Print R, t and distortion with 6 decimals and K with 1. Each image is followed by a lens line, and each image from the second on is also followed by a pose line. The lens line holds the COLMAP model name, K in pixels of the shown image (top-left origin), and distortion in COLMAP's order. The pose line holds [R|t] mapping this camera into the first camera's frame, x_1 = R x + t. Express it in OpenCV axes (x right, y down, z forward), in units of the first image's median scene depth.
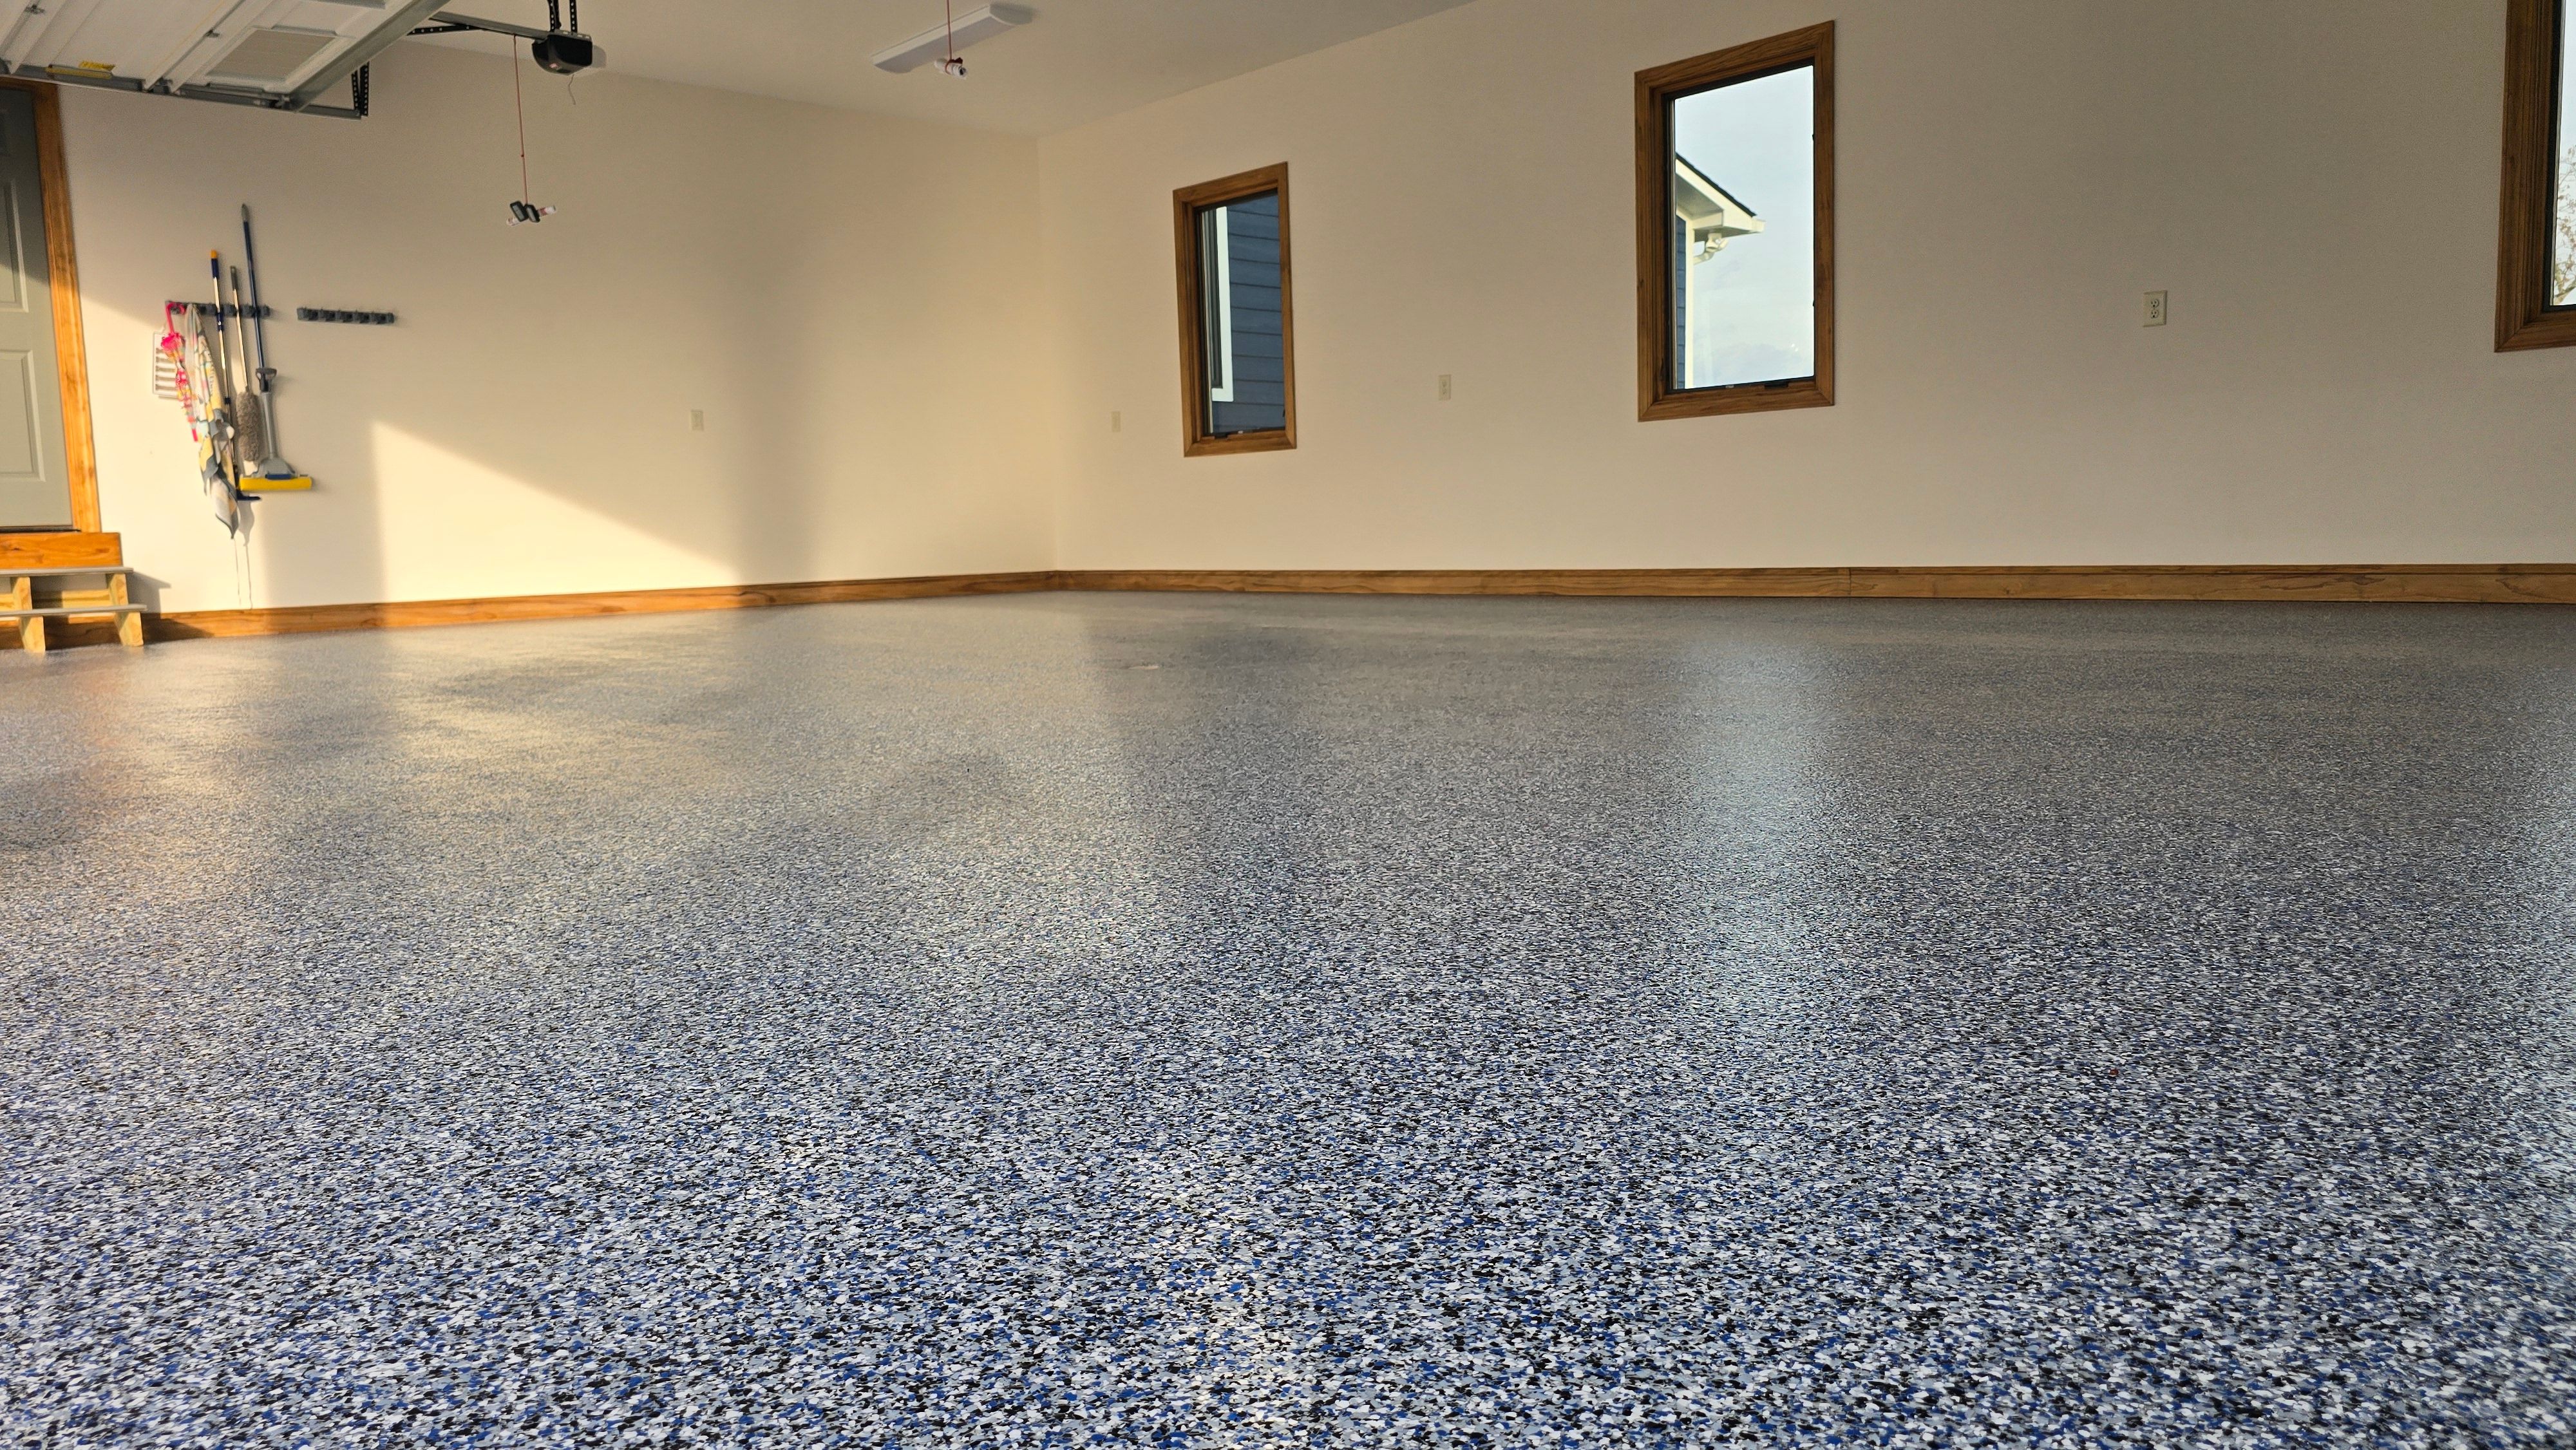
lens RADIAL K [[1733.1, 0, 1313.9], [0, 1733.1, 699.7], [0, 0, 1]] dist [0.066255, -0.064588]
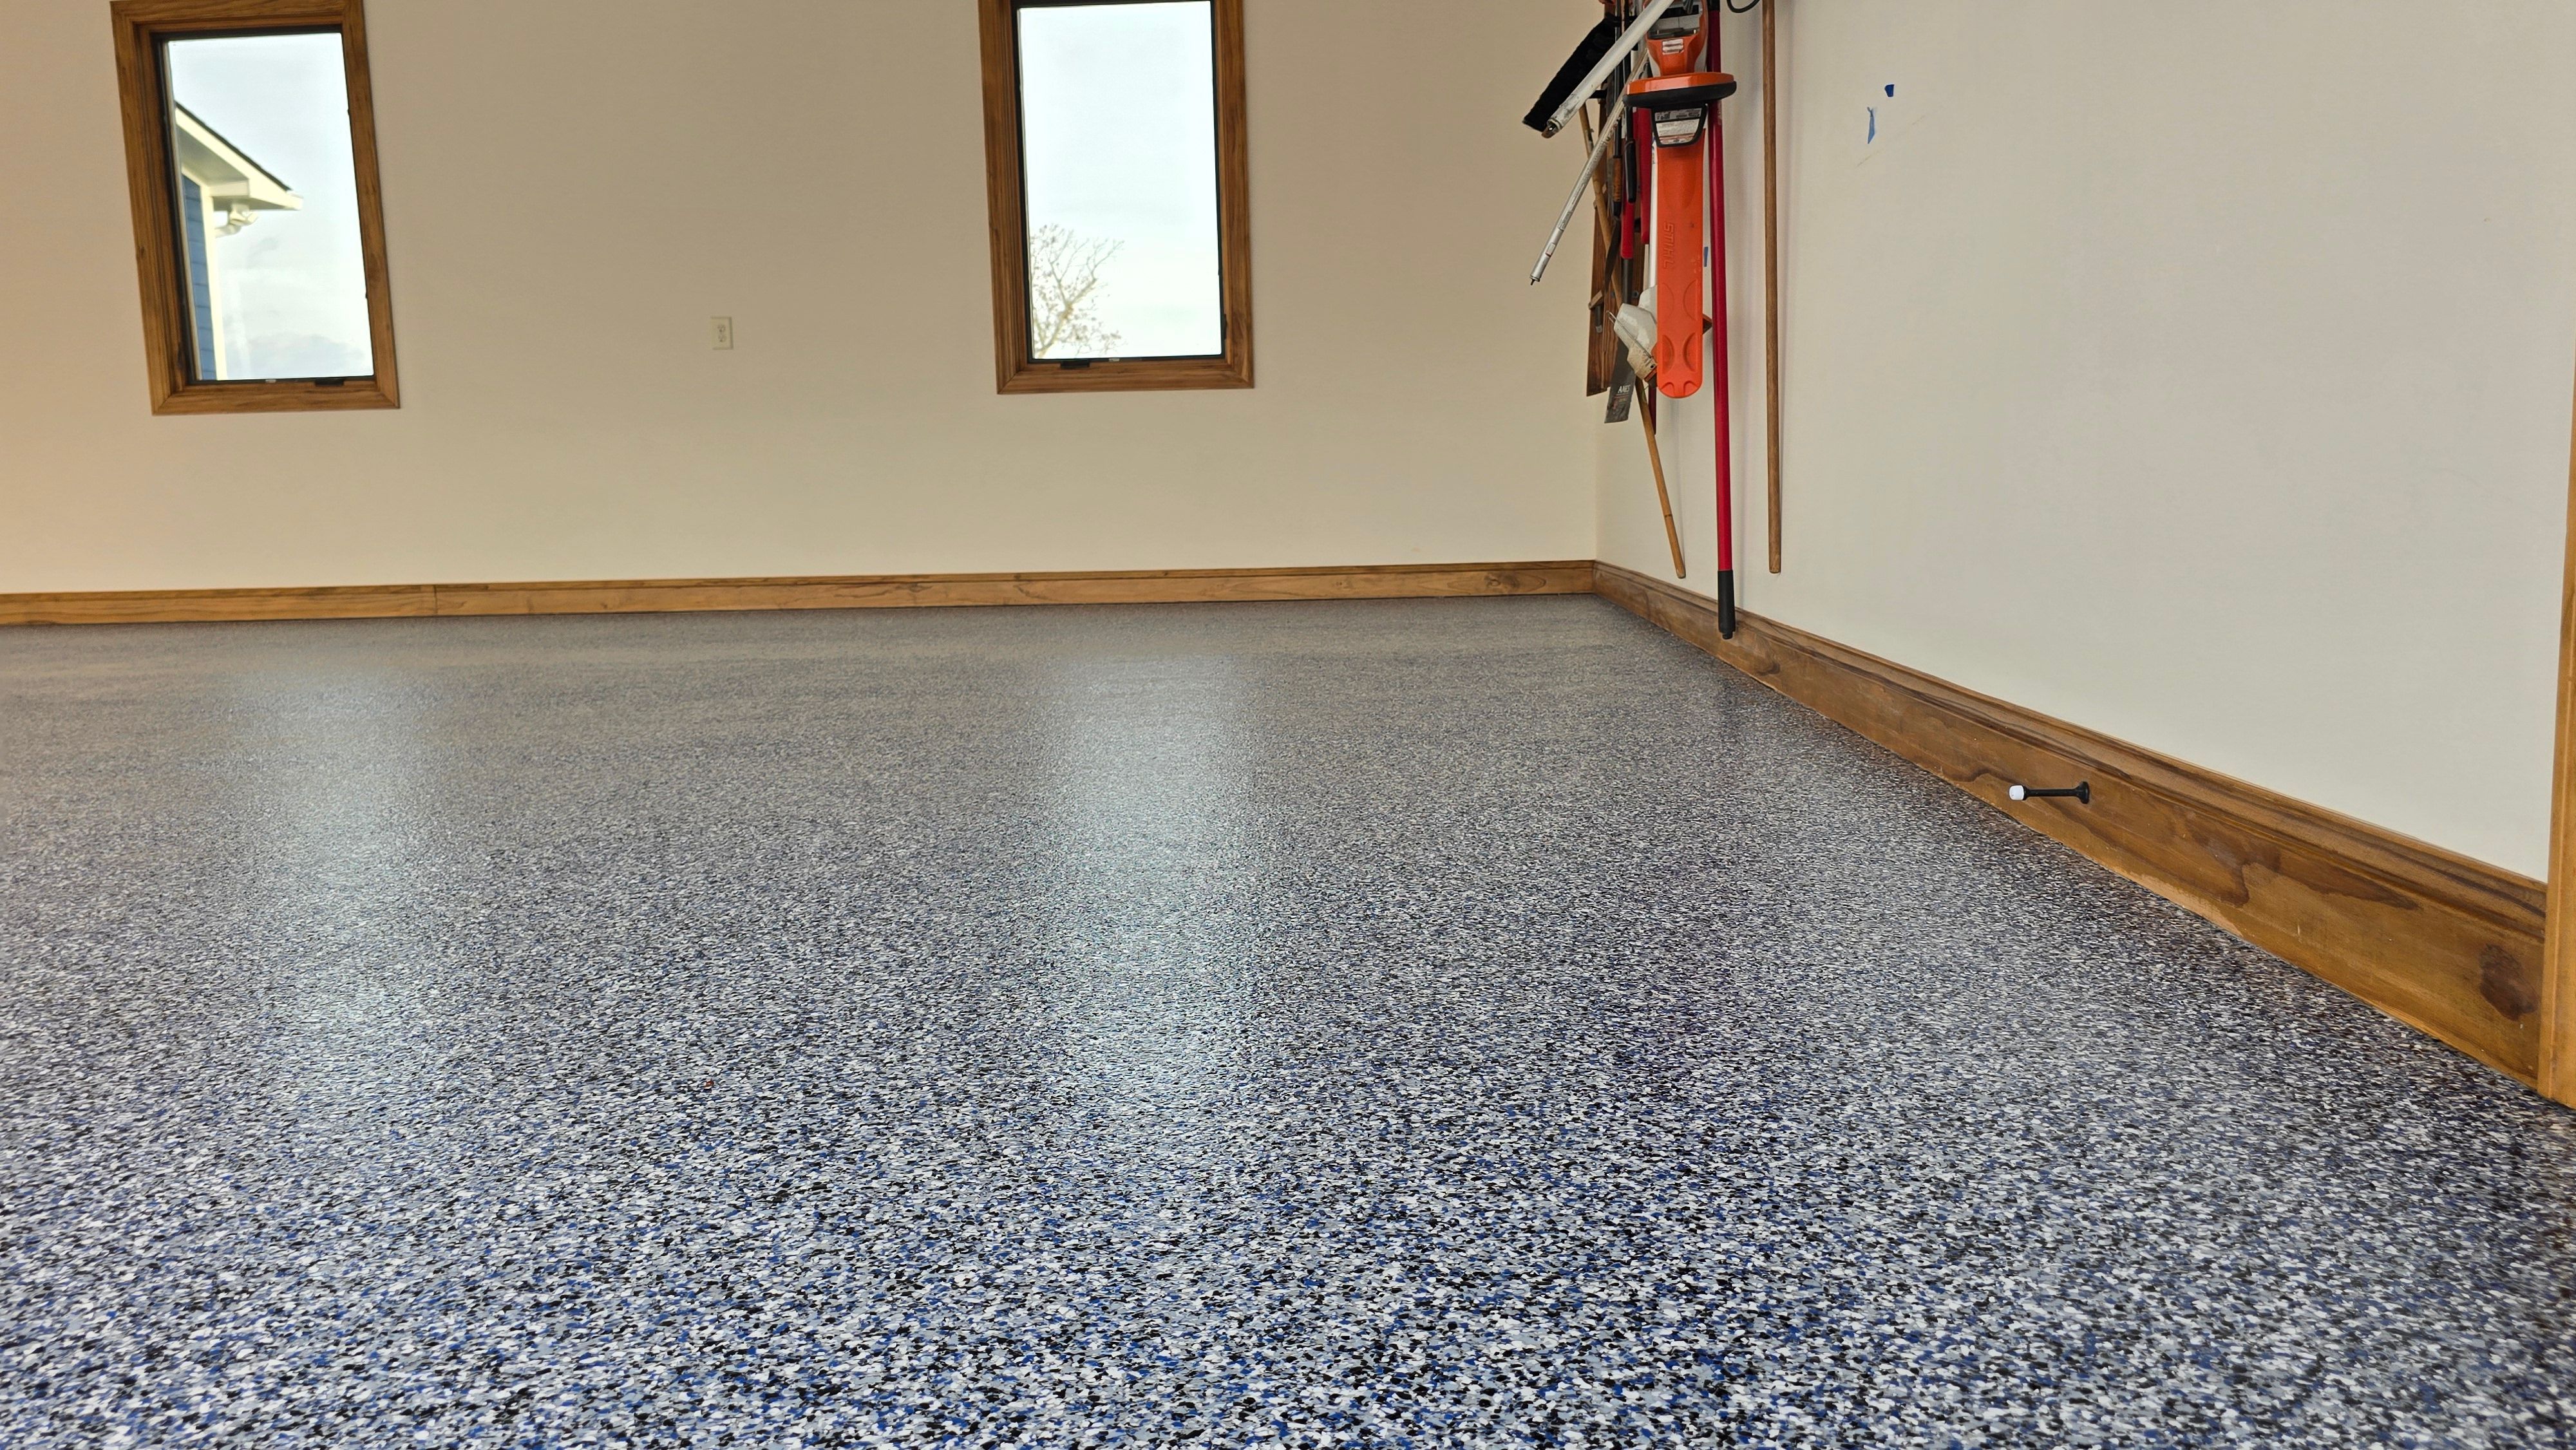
lens RADIAL K [[1746.9, 0, 1295.8], [0, 1746.9, 694.7], [0, 0, 1]] dist [0.055691, -0.060426]
pose [[0.733667, -0.064150, 0.676474, 0.017358], [0.071154, 0.997313, 0.017406, -0.003534], [-0.675773, 0.035364, 0.736261, 0.006989]]
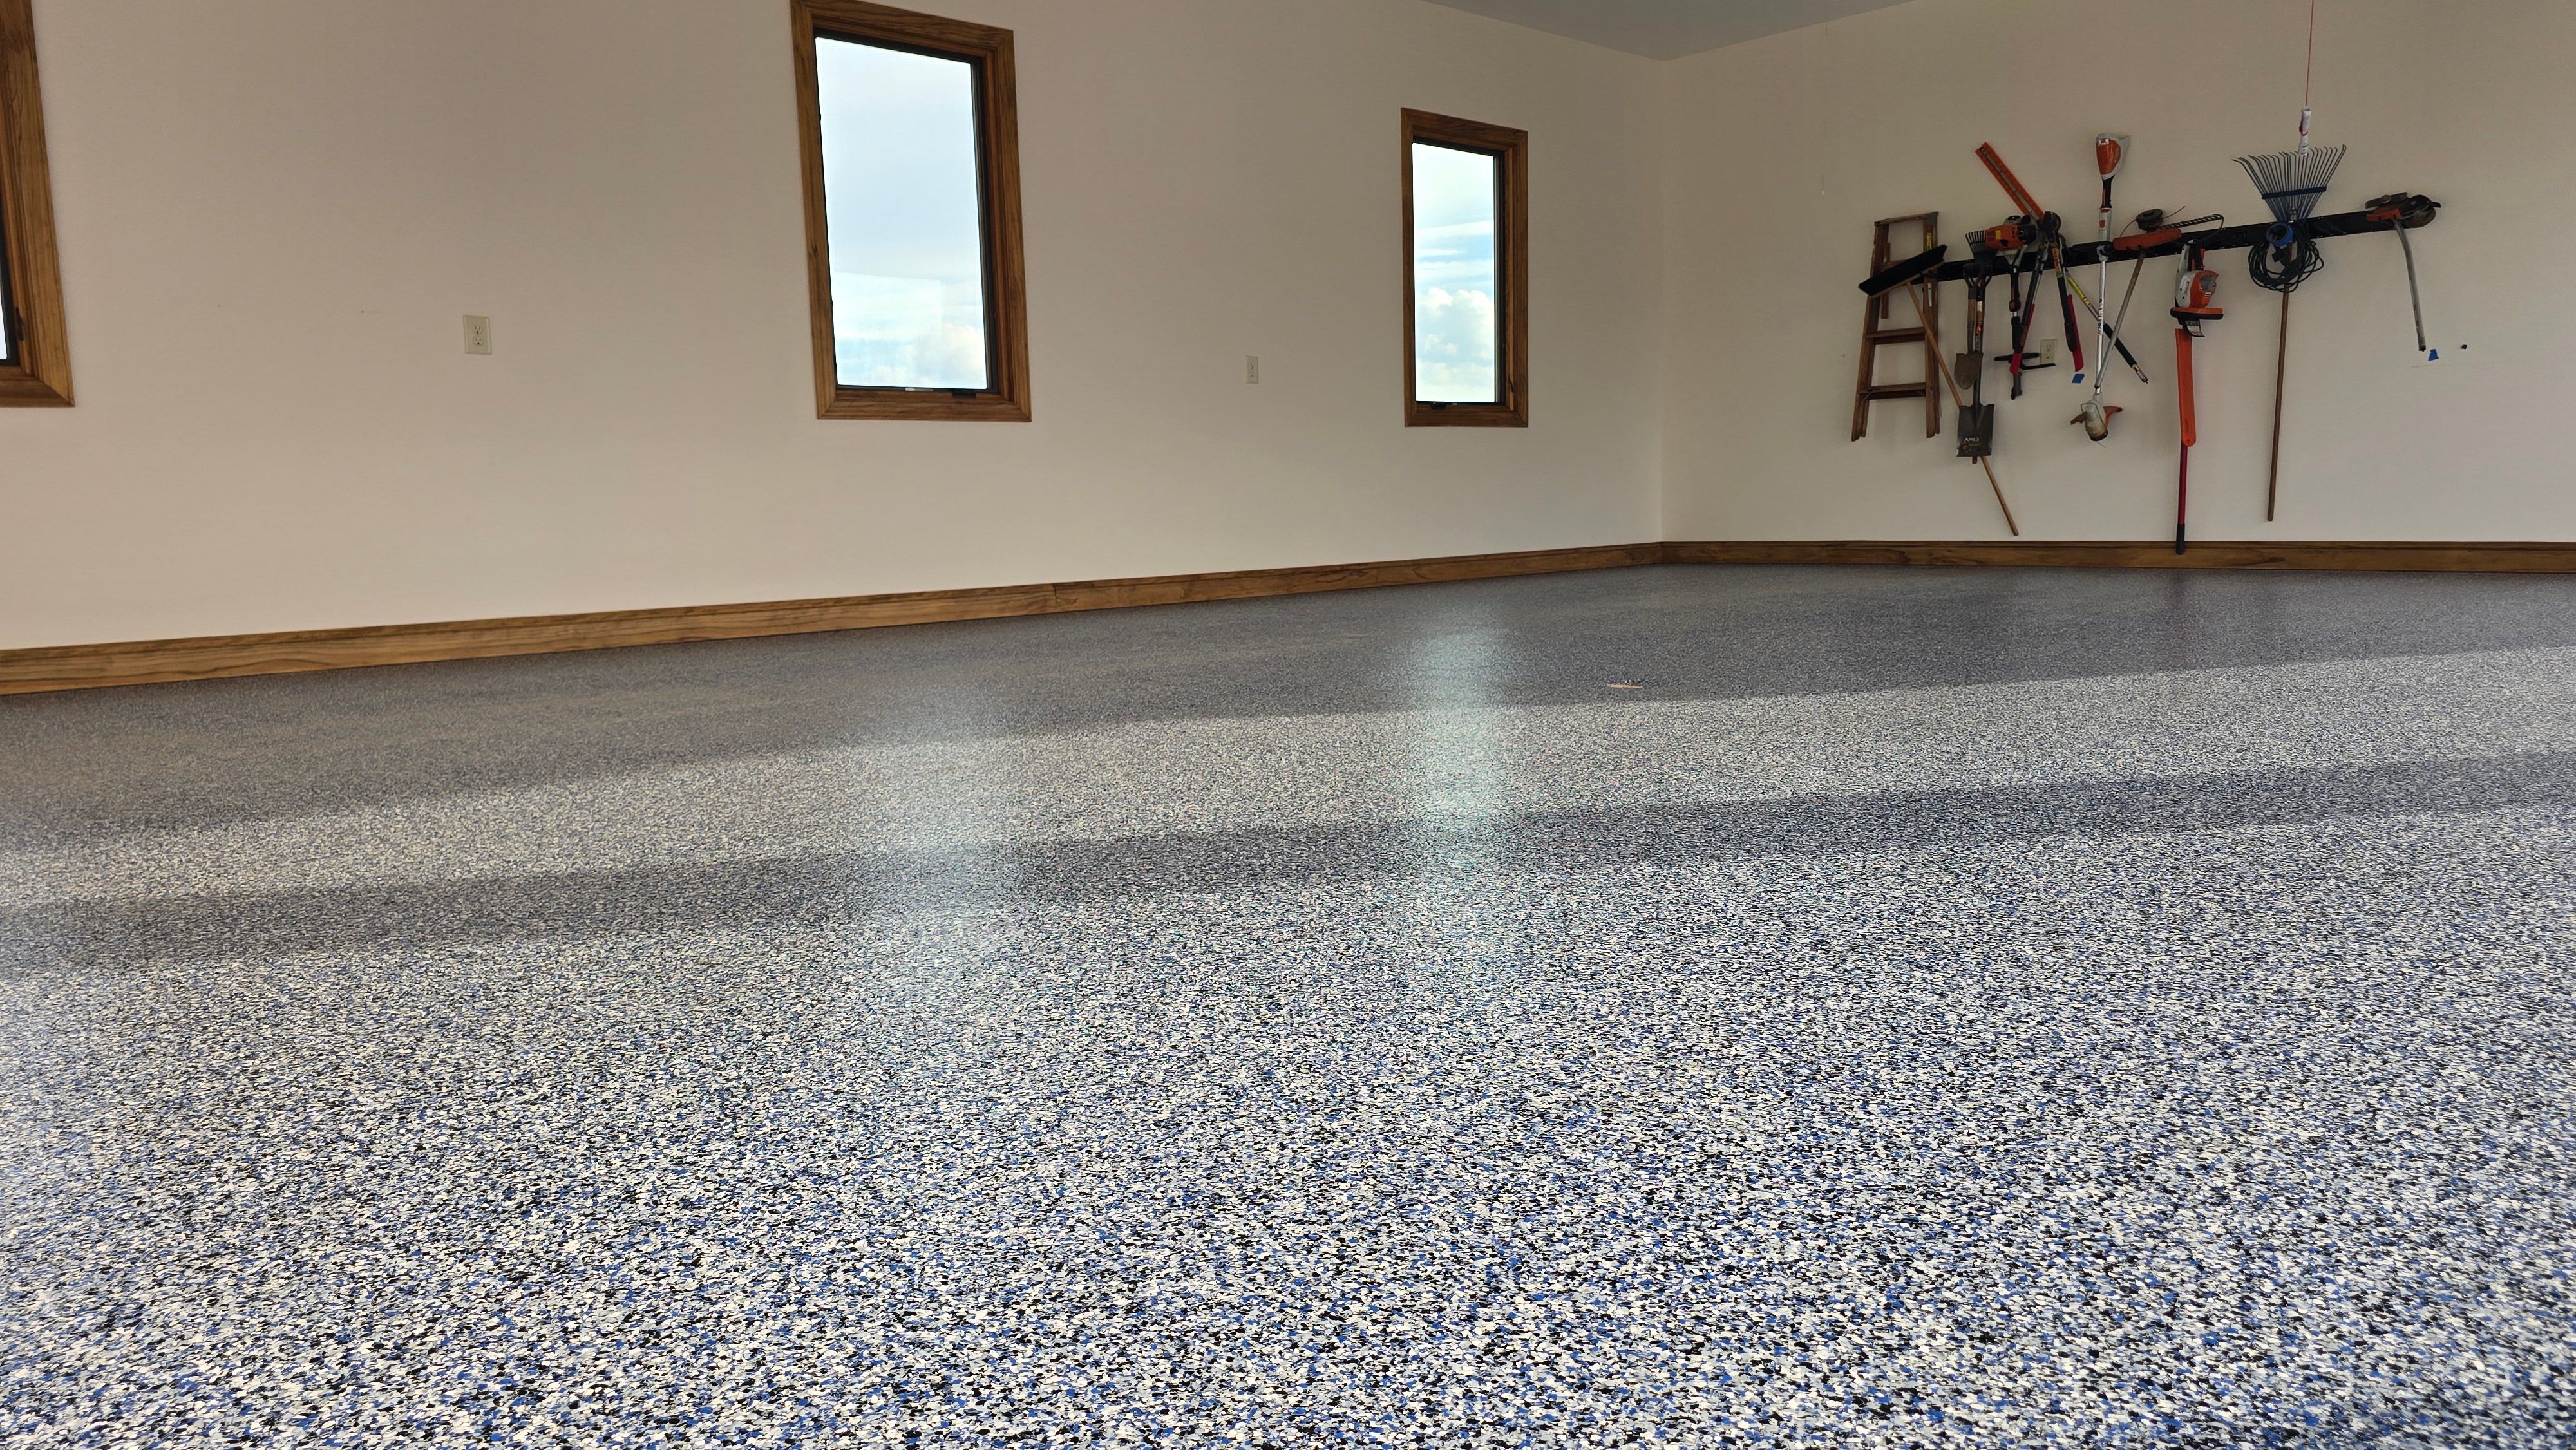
lens RADIAL K [[1746.9, 0, 1295.8], [0, 1746.9, 694.7], [0, 0, 1]] dist [0.055691, -0.060426]
pose [[-0.002803, -0.079350, 0.996843, -2.350027], [0.128784, 0.988517, 0.079049, -0.246644], [-0.991669, 0.128599, 0.007448, 2.861164]]
